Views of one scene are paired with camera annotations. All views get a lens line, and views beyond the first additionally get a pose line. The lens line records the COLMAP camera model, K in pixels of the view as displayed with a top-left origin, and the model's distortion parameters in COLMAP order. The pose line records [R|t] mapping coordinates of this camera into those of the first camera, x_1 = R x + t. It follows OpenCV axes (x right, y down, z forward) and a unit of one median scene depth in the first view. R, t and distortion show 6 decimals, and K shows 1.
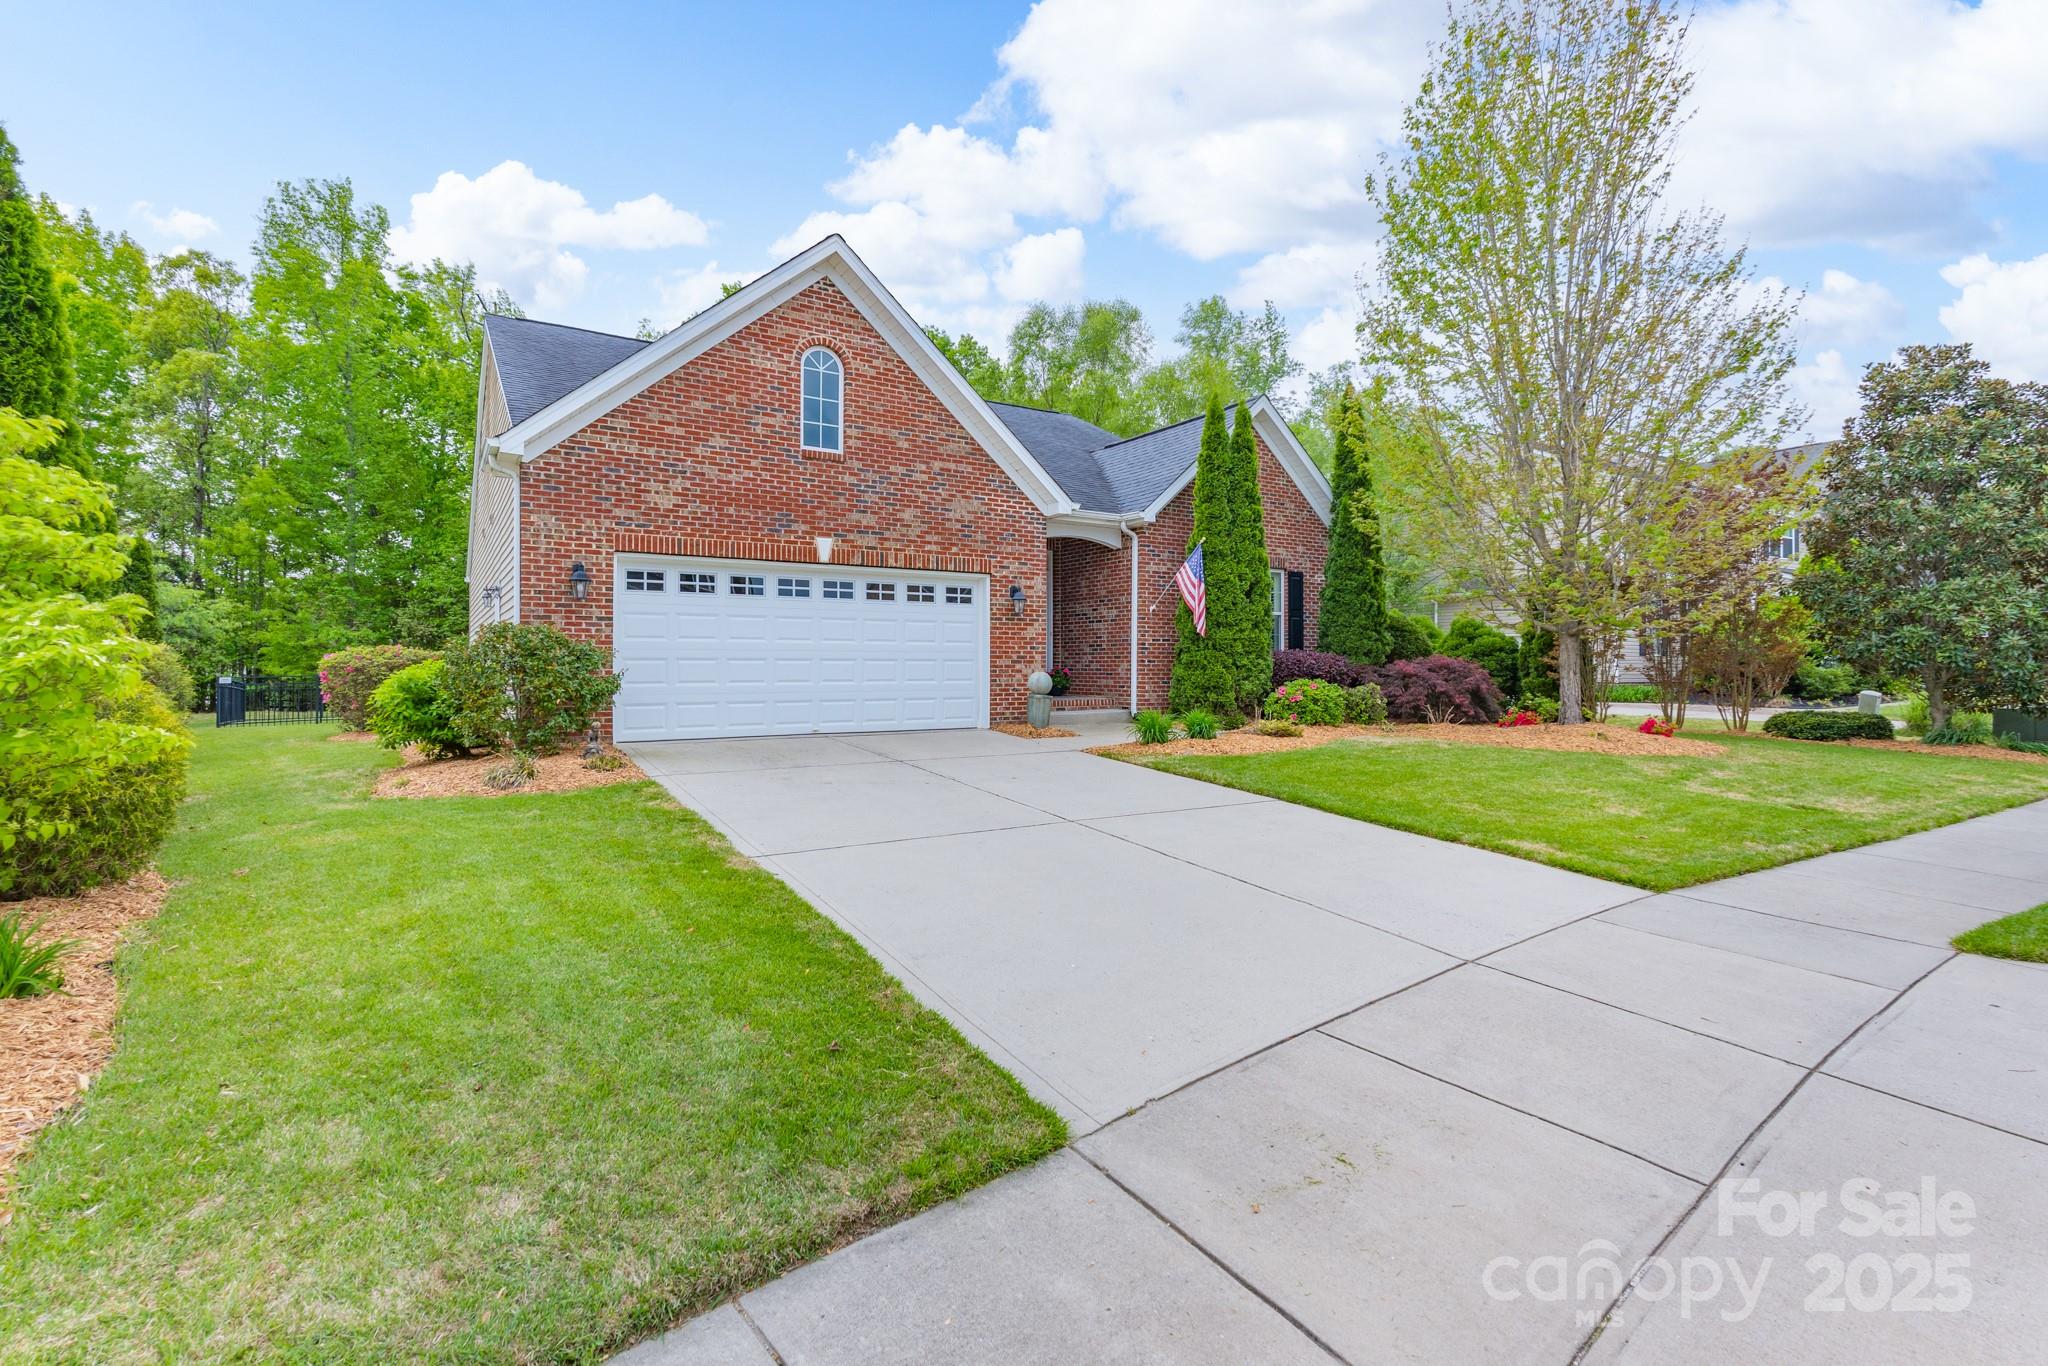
lens RADIAL K [[932.4, 0, 1016.2], [0, 932.4, 680.8], [0, 0, 1]] dist [-0.005117, 0.001849]
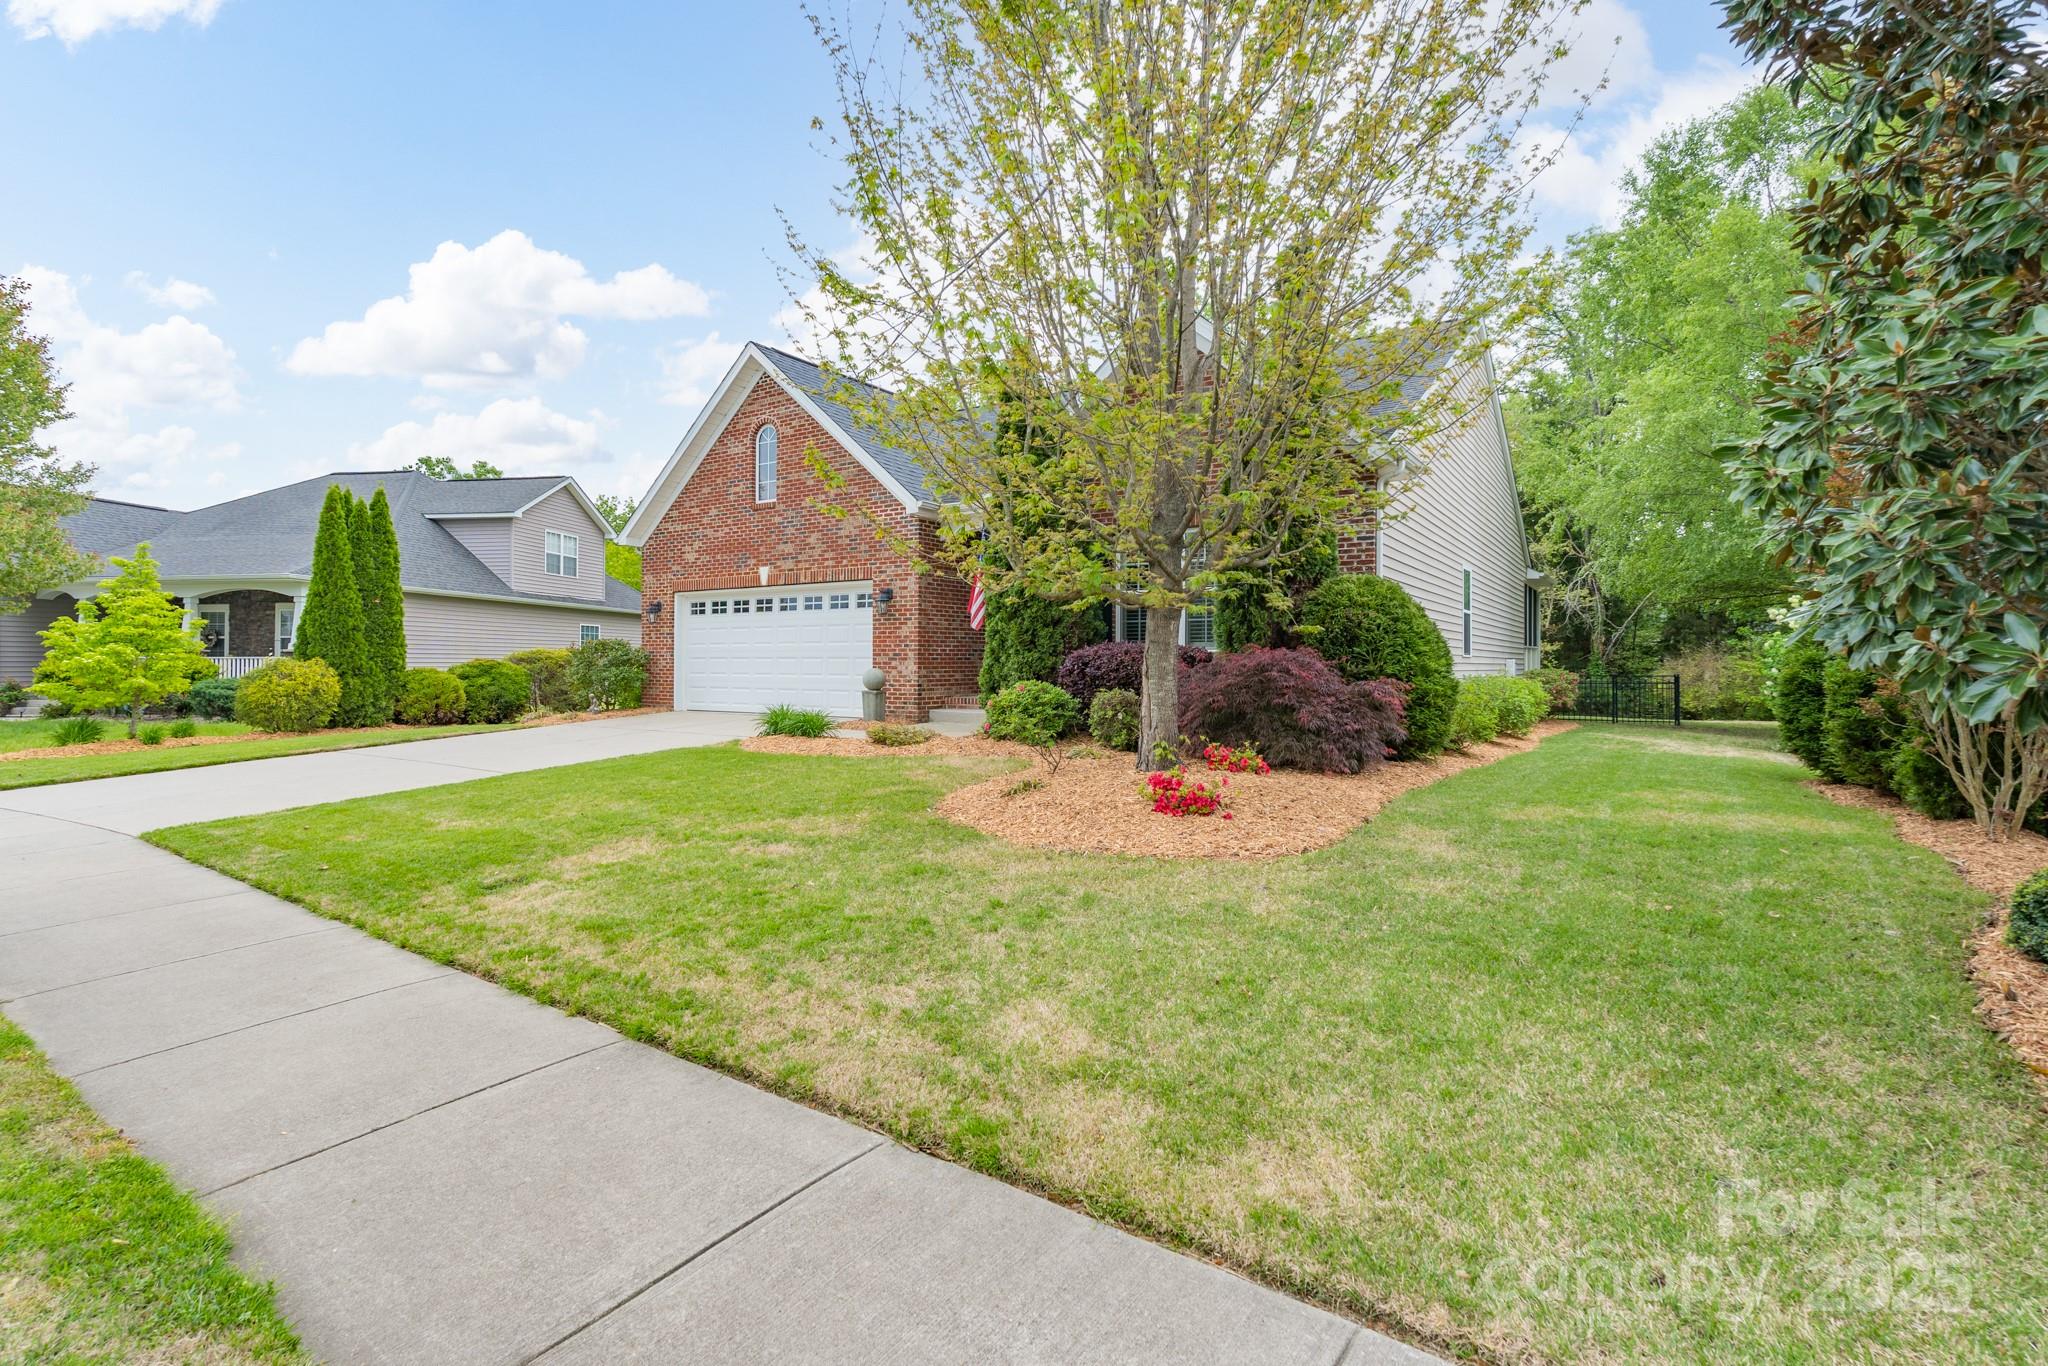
lens RADIAL K [[932.4, 0, 1026.4], [0, 932.4, 667.2], [0, 0, 1]] dist [-0.005117, 0.001849]
pose [[0.418729, 0.005872, -0.908092, 1.133447], [-0.015086, 0.999886, -0.000491, -0.014366], [0.907986, 0.013905, 0.418770, 0.762787]]
